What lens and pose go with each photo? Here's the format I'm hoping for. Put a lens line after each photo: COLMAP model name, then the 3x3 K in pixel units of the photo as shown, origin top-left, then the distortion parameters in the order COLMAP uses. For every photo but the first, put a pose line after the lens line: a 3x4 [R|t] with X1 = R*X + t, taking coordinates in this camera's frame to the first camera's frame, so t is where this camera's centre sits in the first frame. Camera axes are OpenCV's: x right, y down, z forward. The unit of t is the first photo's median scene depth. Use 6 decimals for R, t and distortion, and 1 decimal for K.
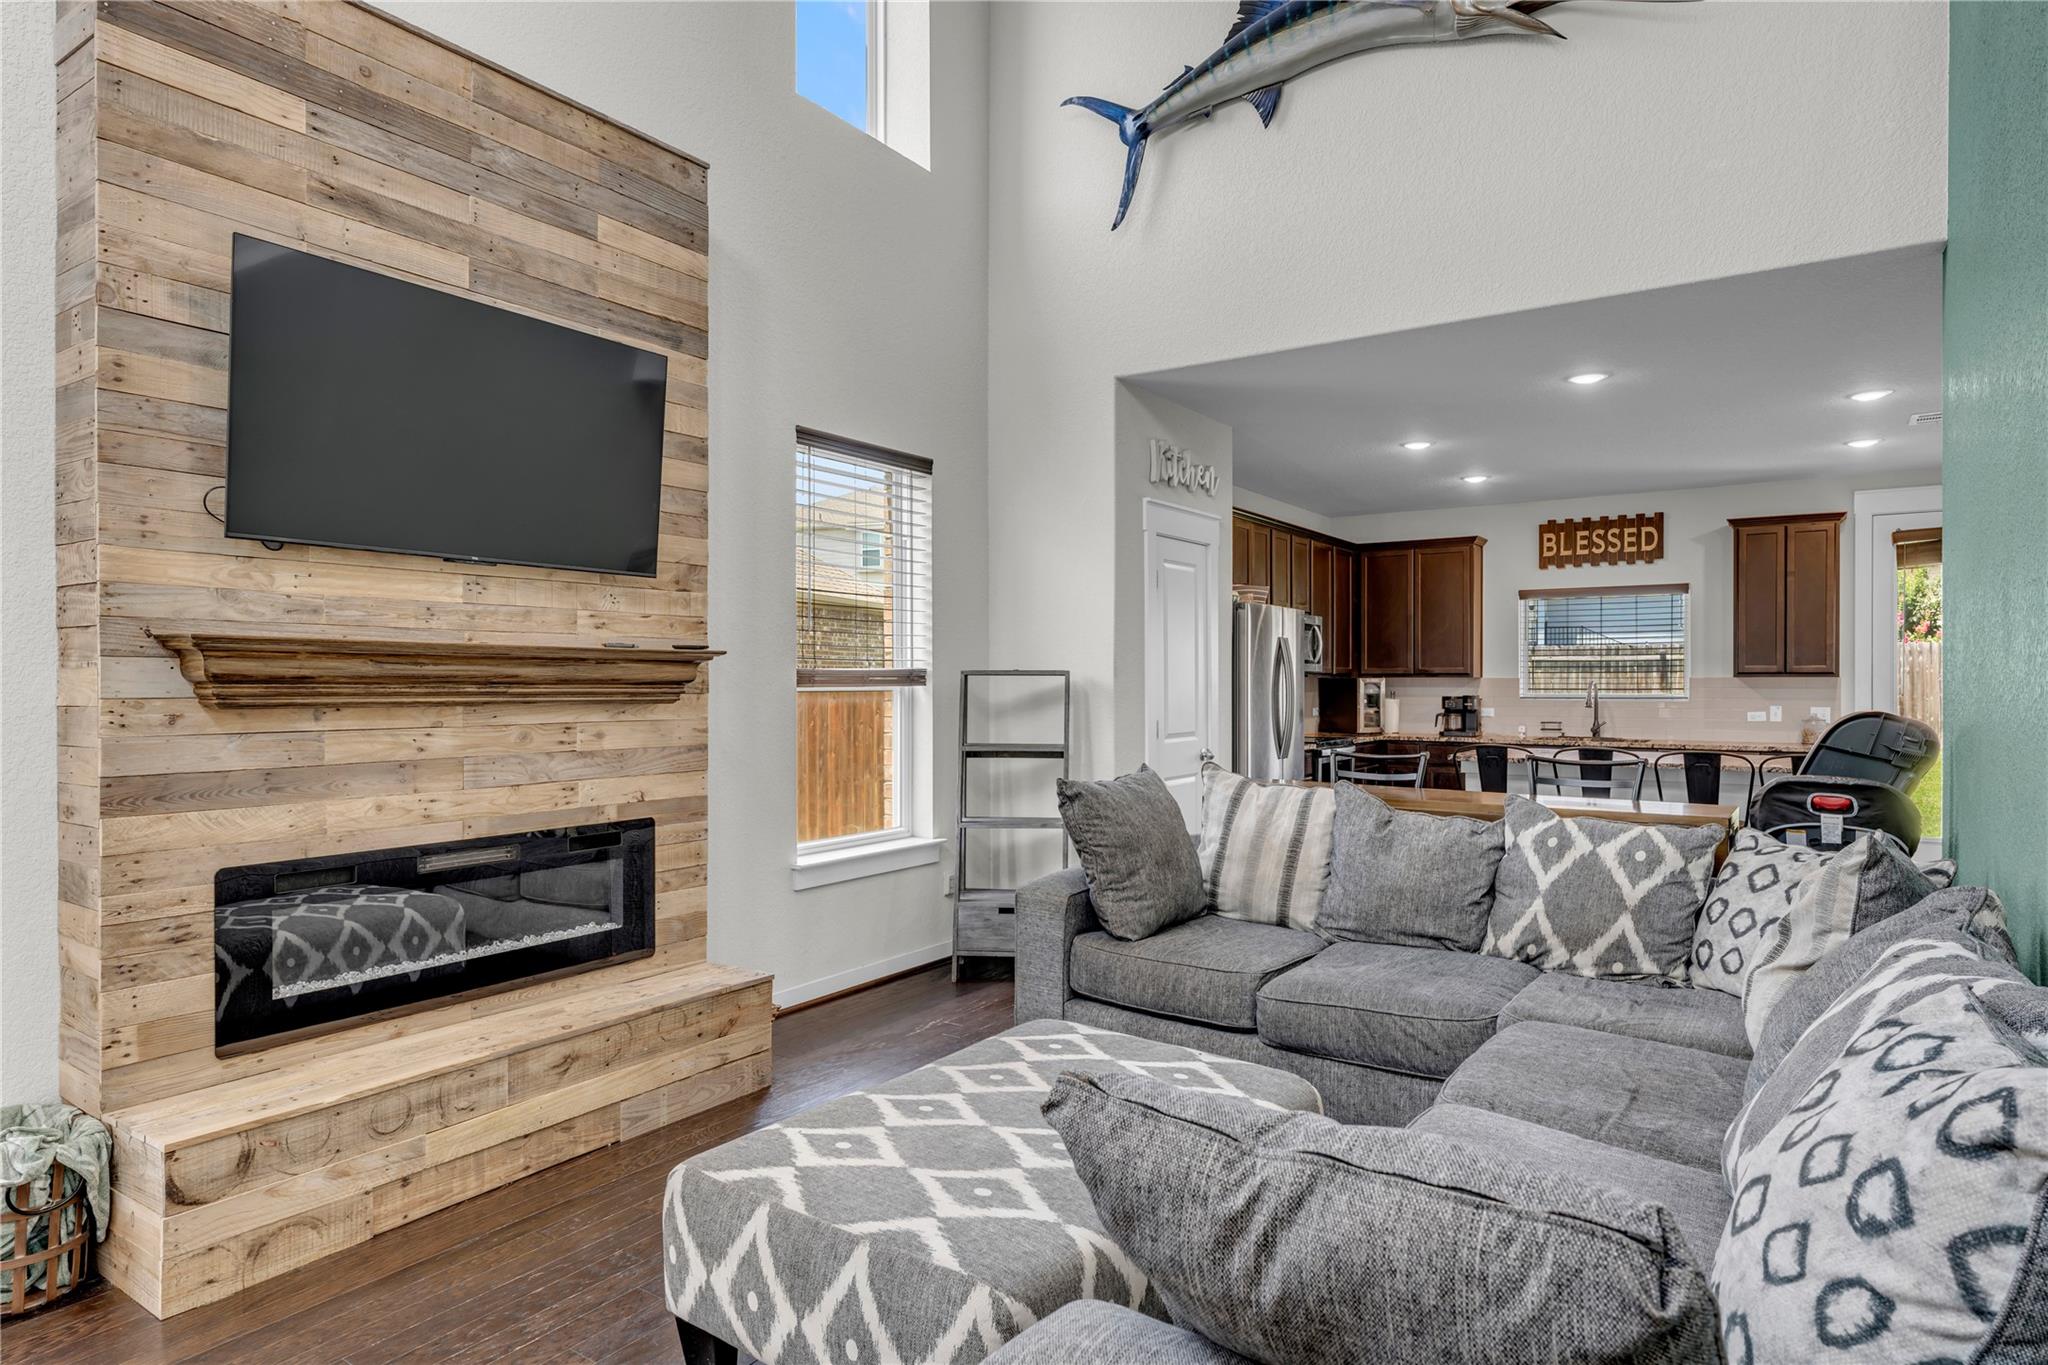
lens RADIAL K [[1150.7, 0, 1025.8], [0, 1150.7, 690.1], [0, 0, 1]] dist [-0.000594, 0.000572]
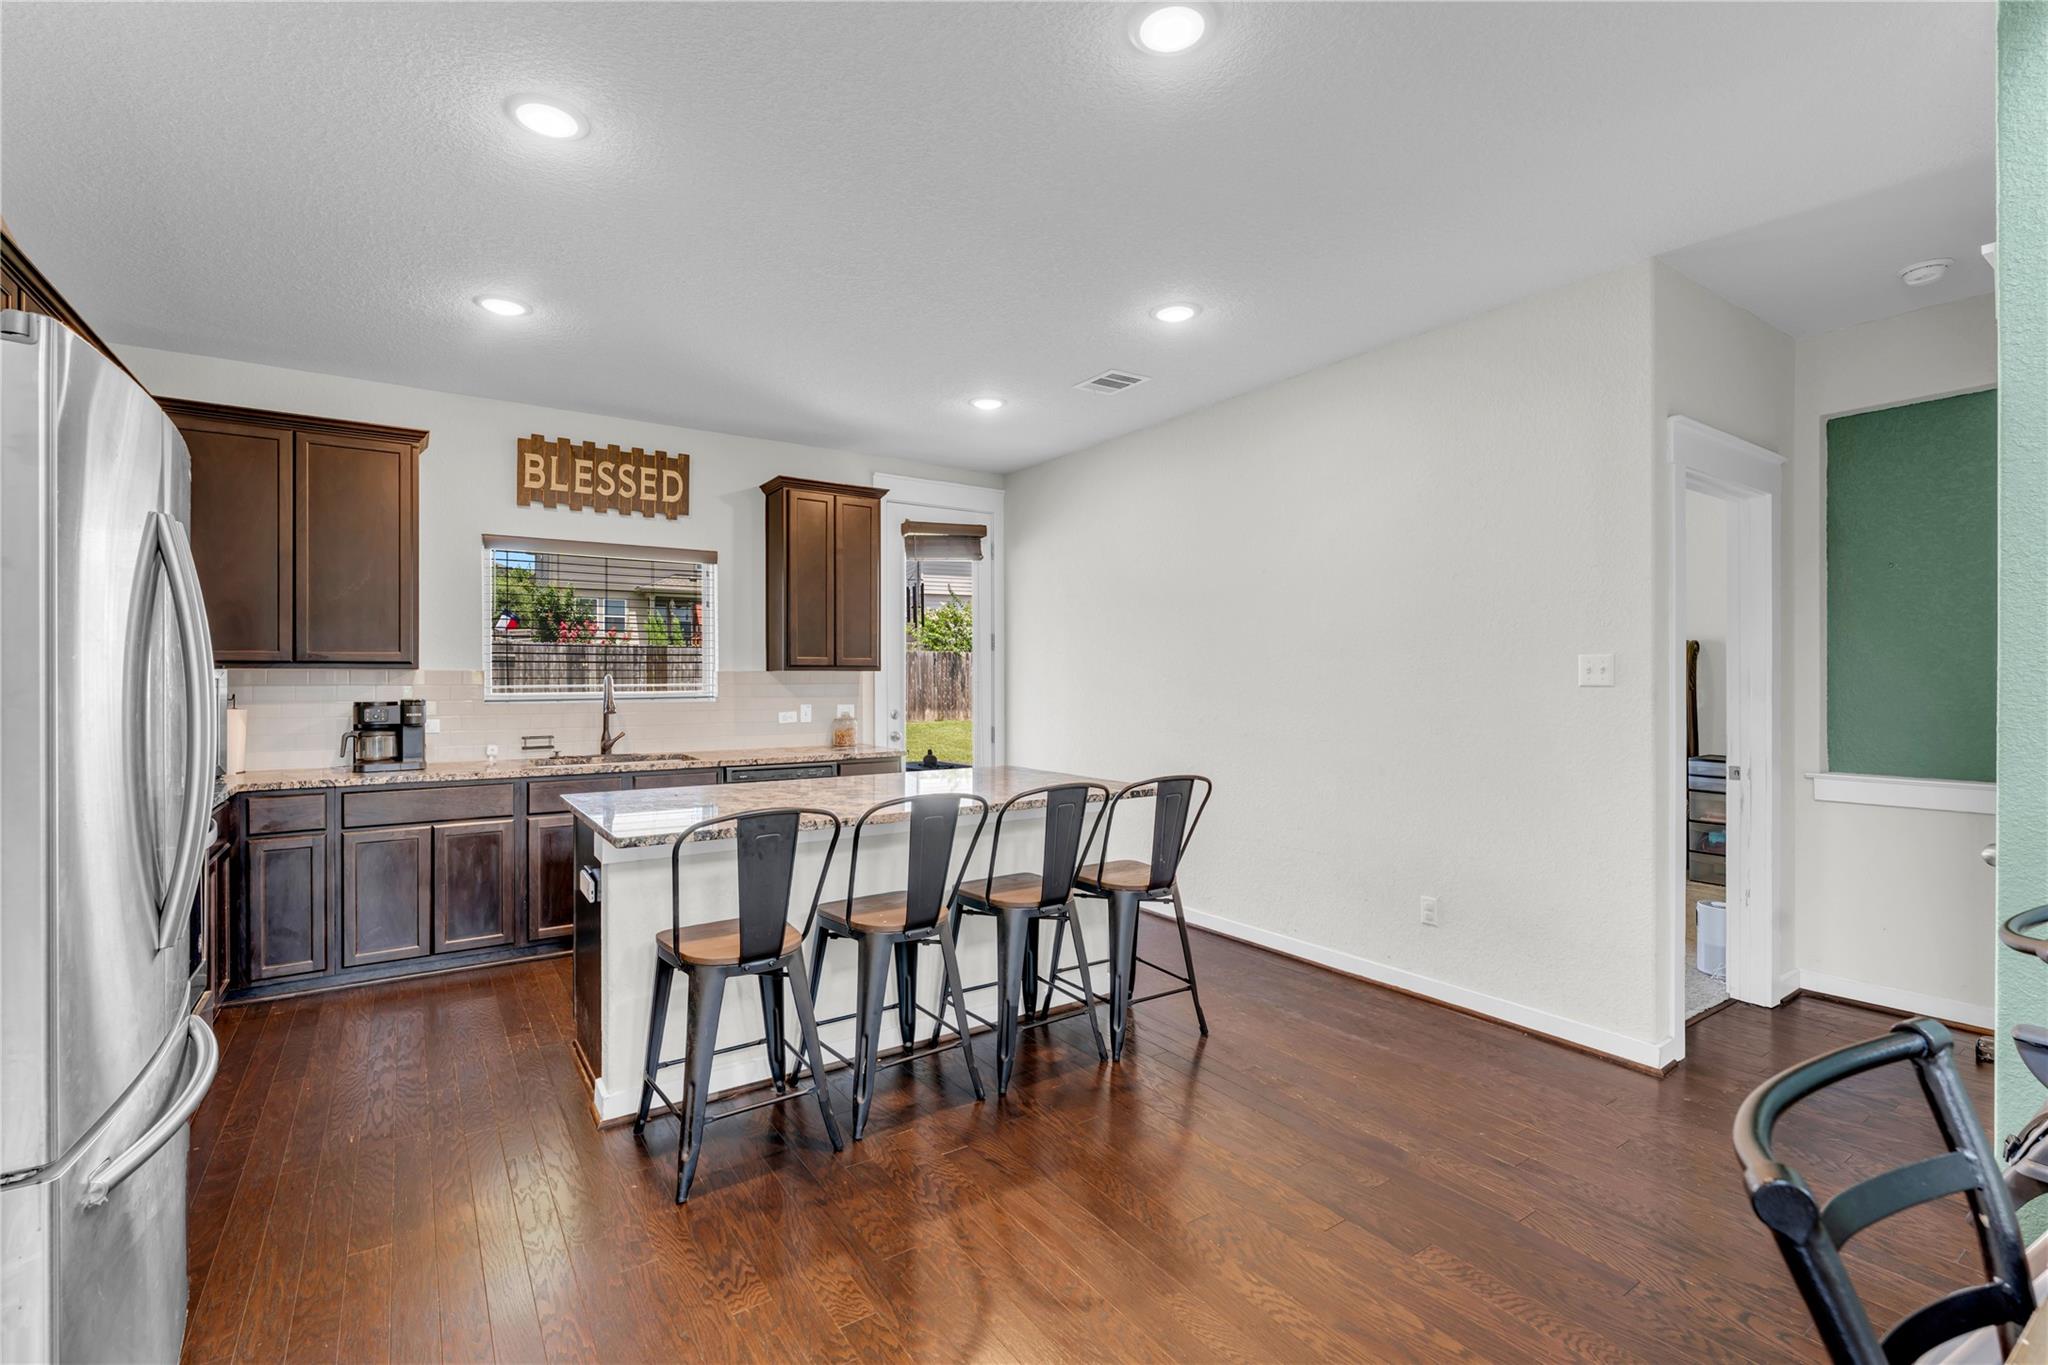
lens RADIAL K [[915.5, 0, 1024.0], [0, 915.5, 682.5], [0, 0, 1]] dist [0.001350, 0.000119]
pose [[0.368426, -0.005855, 0.929639, 0.125626], [0.005830, 0.999975, 0.003988, -0.007954], [-0.929639, 0.003950, 0.368451, 1.040041]]
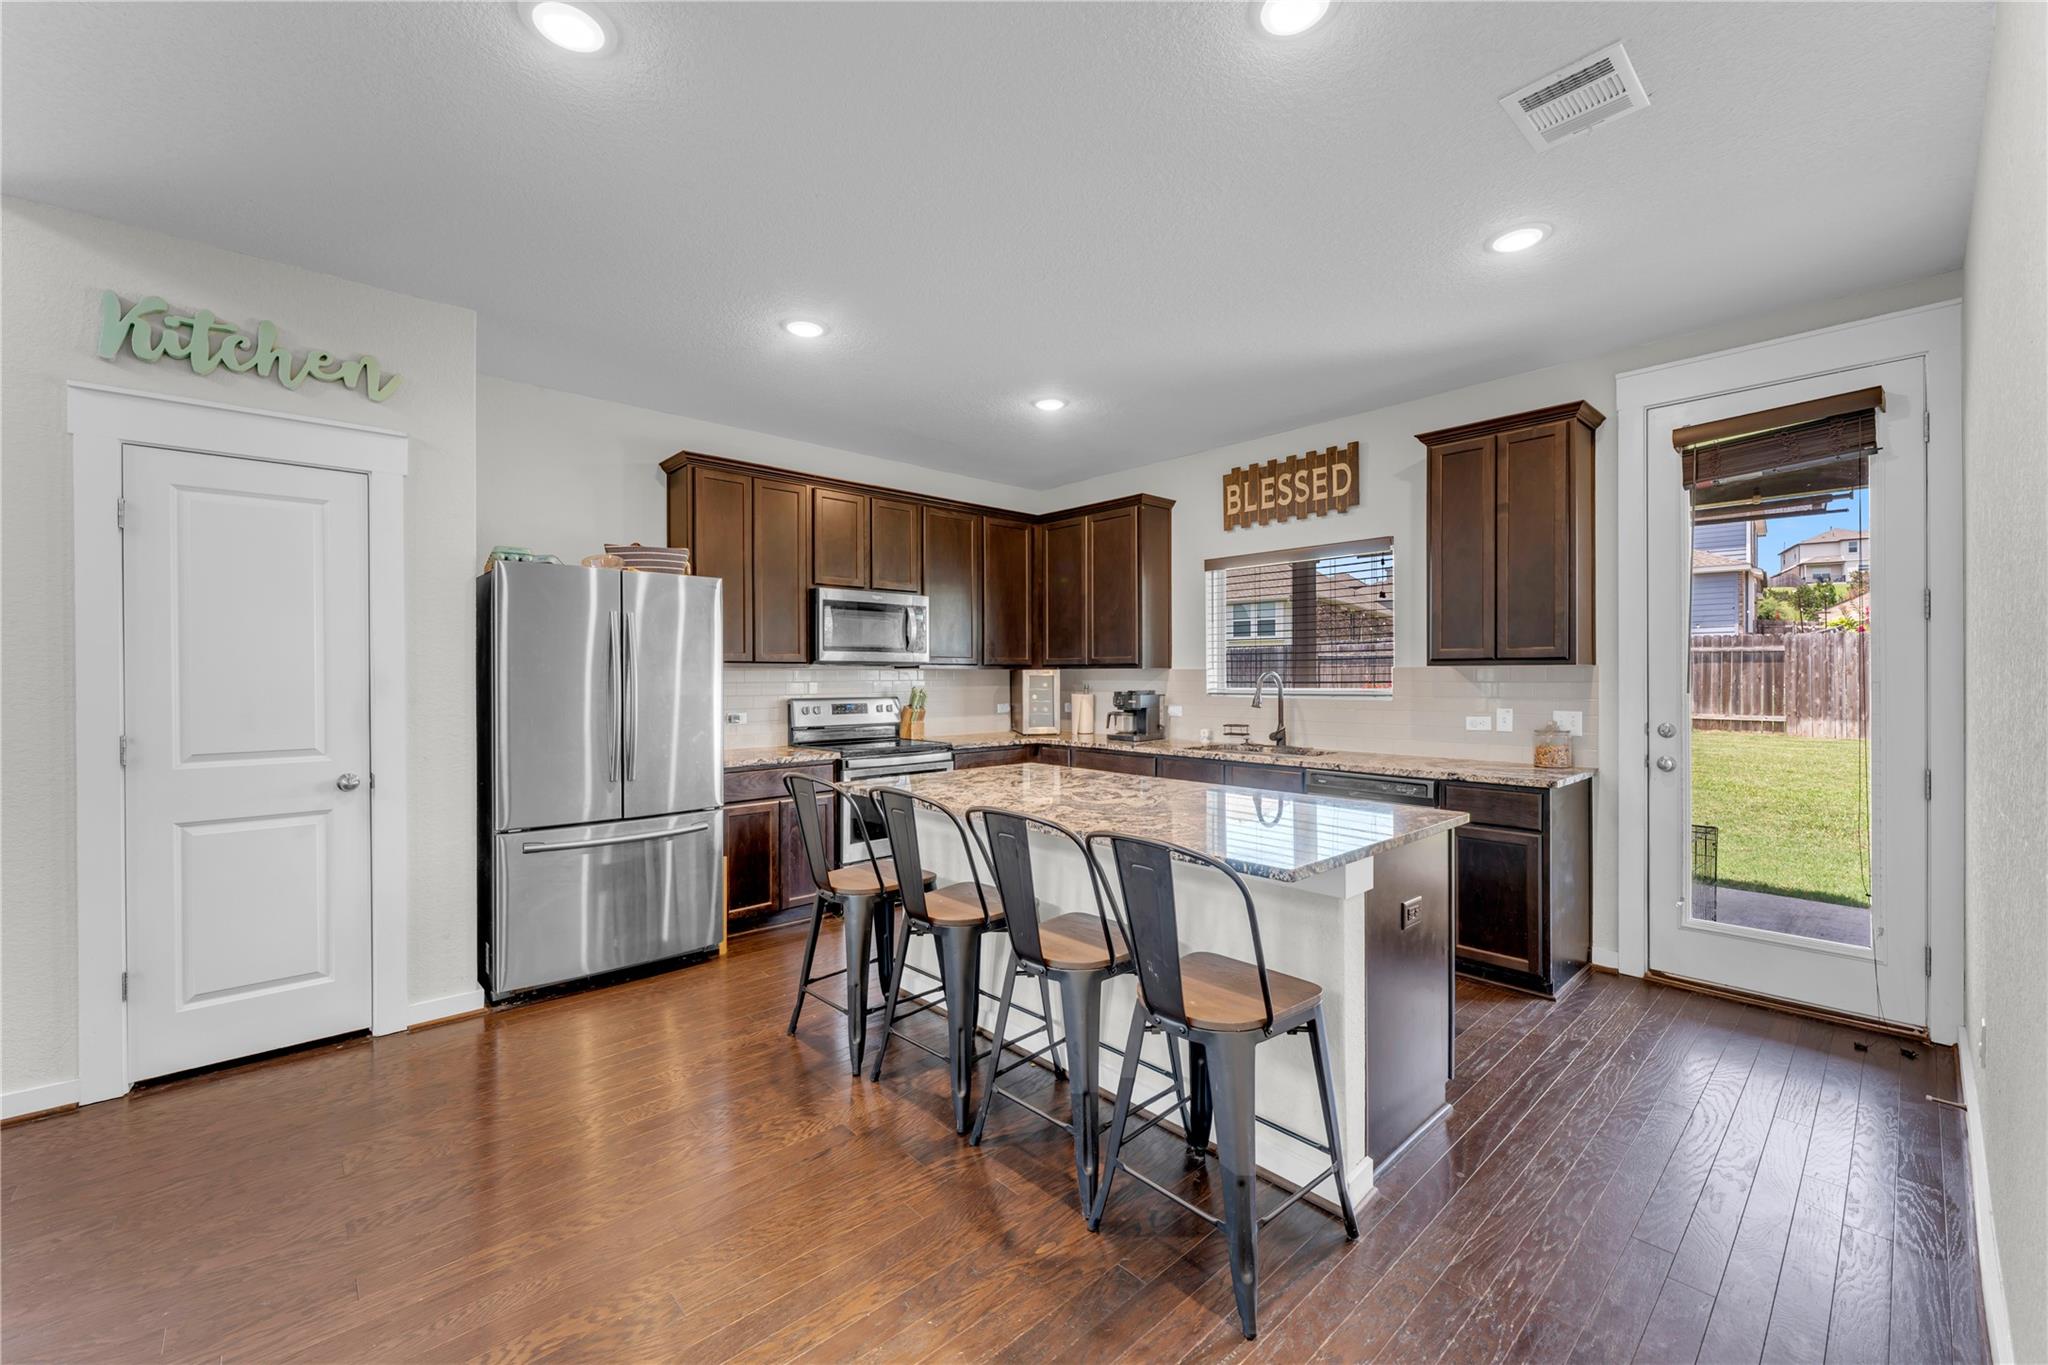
lens RADIAL K [[810.4, 0, 1024.0], [0, 810.4, 682.5], [0, 0, 1]] dist [-0.000201, 0.000071]
pose [[0.973968, 0.000000, -0.226687, 0.848558], [0.000446, 0.999998, 0.001916, -0.004472], [0.226687, -0.001967, 0.973966, 0.822924]]
